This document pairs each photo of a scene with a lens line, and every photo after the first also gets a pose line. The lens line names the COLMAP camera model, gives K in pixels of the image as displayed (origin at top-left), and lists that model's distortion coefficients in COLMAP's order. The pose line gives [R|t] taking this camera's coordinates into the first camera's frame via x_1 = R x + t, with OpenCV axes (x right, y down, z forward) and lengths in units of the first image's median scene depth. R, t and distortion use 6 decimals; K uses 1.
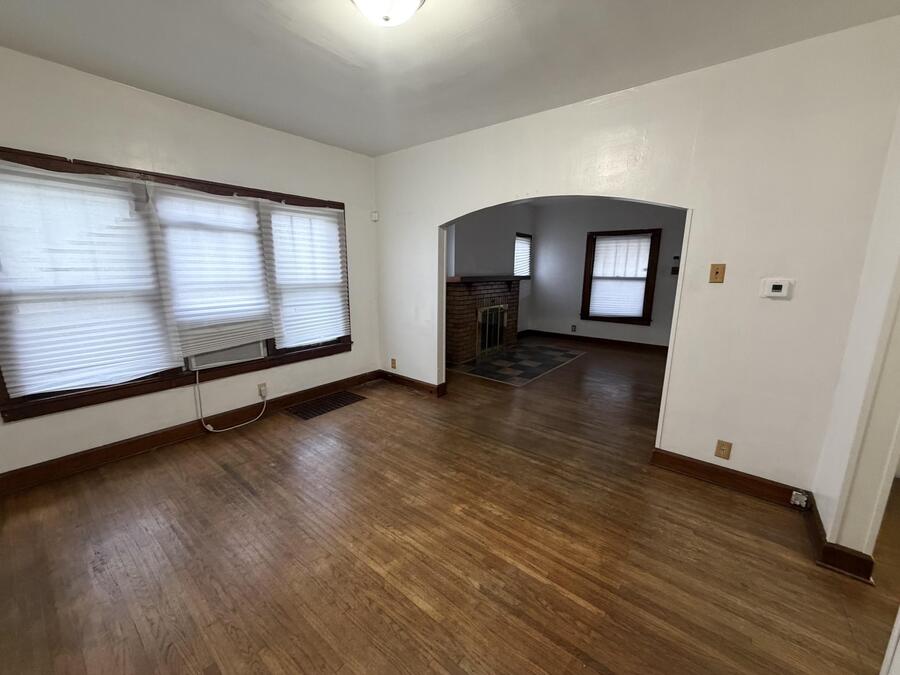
lens RADIAL K [[356.6, 0, 447.1], [0, 356.6, 339.2], [0, 0, 1]] dist [-0.001001, 0.000208]
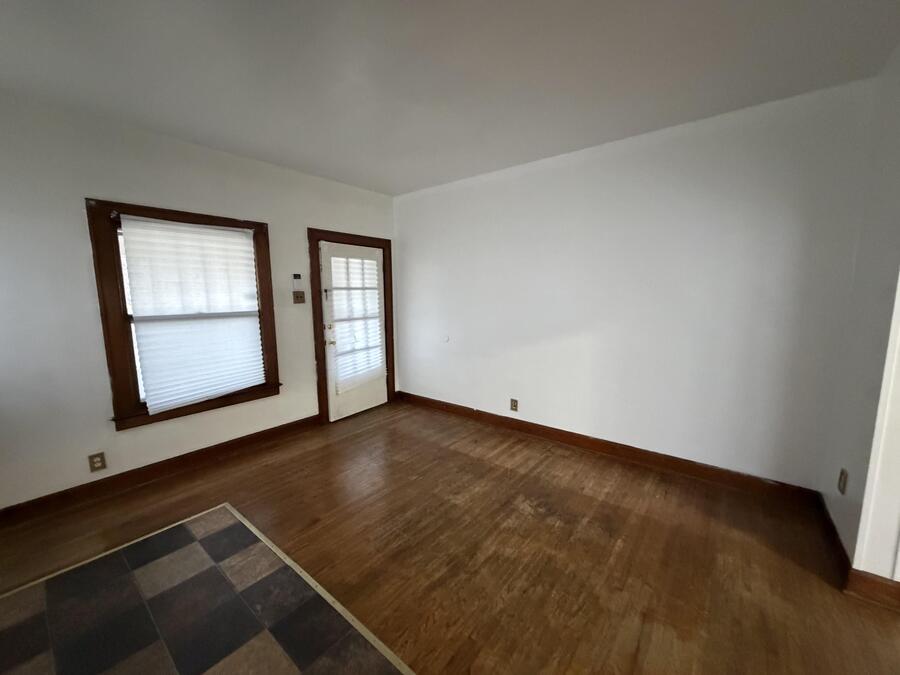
lens RADIAL K [[356.6, 0, 447.1], [0, 356.6, 339.2], [0, 0, 1]] dist [-0.001001, 0.000208]
pose [[-0.004888, -0.137935, 0.990429, 0.038520], [0.205245, 0.969216, 0.135993, -0.375089], [-0.978698, 0.203945, 0.023573, 1.833918]]
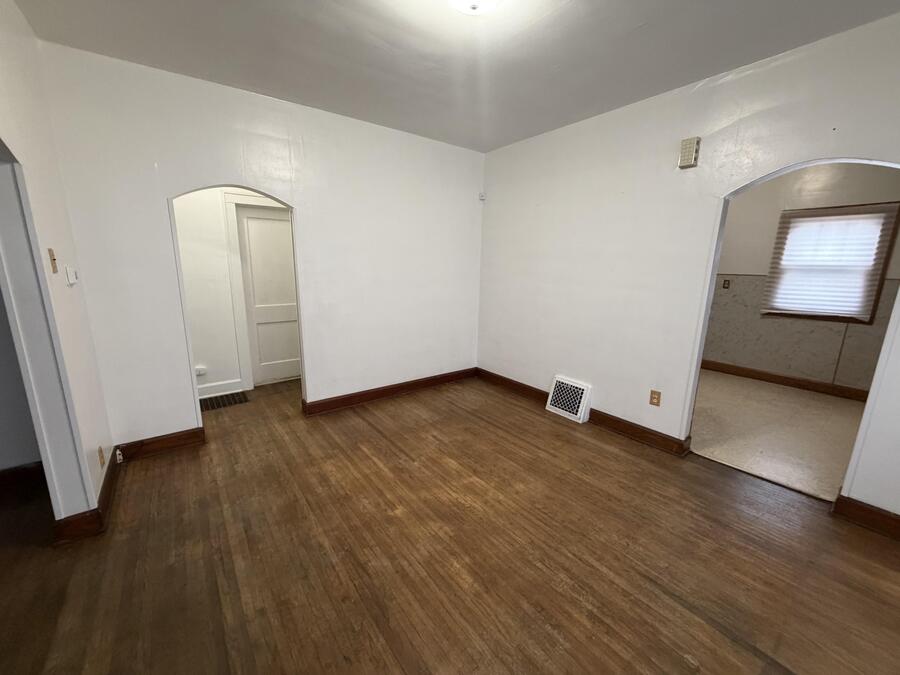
lens RADIAL K [[356.6, 0, 447.1], [0, 356.6, 339.2], [0, 0, 1]] dist [-0.001001, 0.000208]
pose [[-0.970112, -0.072994, 0.231417, -0.257313], [0.024590, 0.919201, 0.393020, -0.297131], [-0.241407, 0.386965, -0.889933, 1.475782]]
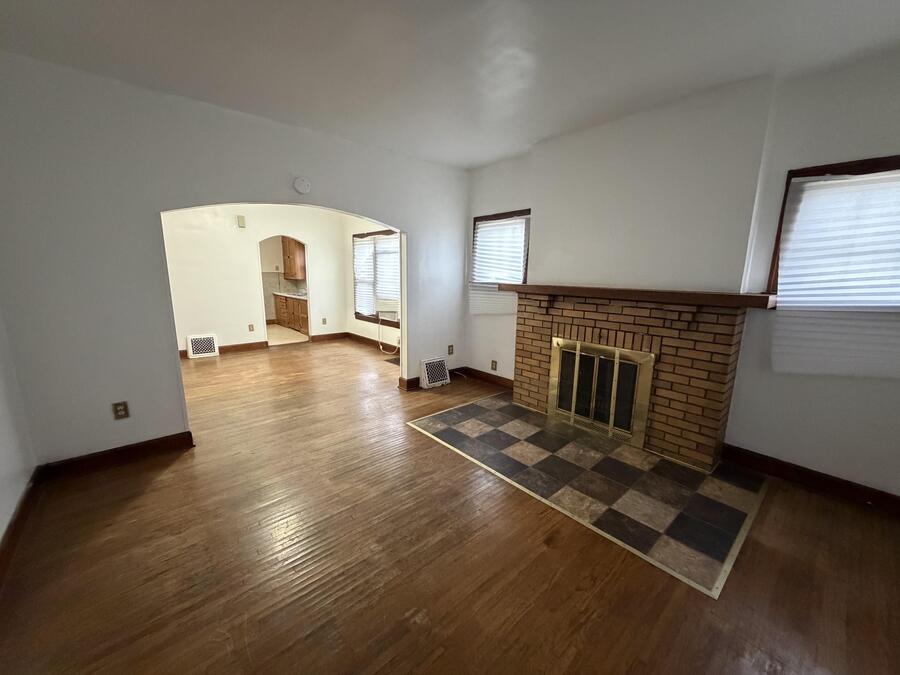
lens RADIAL K [[356.6, 0, 447.1], [0, 356.6, 339.2], [0, 0, 1]] dist [-0.001001, 0.000208]
pose [[-0.167516, 0.174783, -0.970252, 1.660900], [-0.206051, 0.956217, 0.207829, -0.401236], [0.964096, 0.234736, -0.124167, 2.073613]]
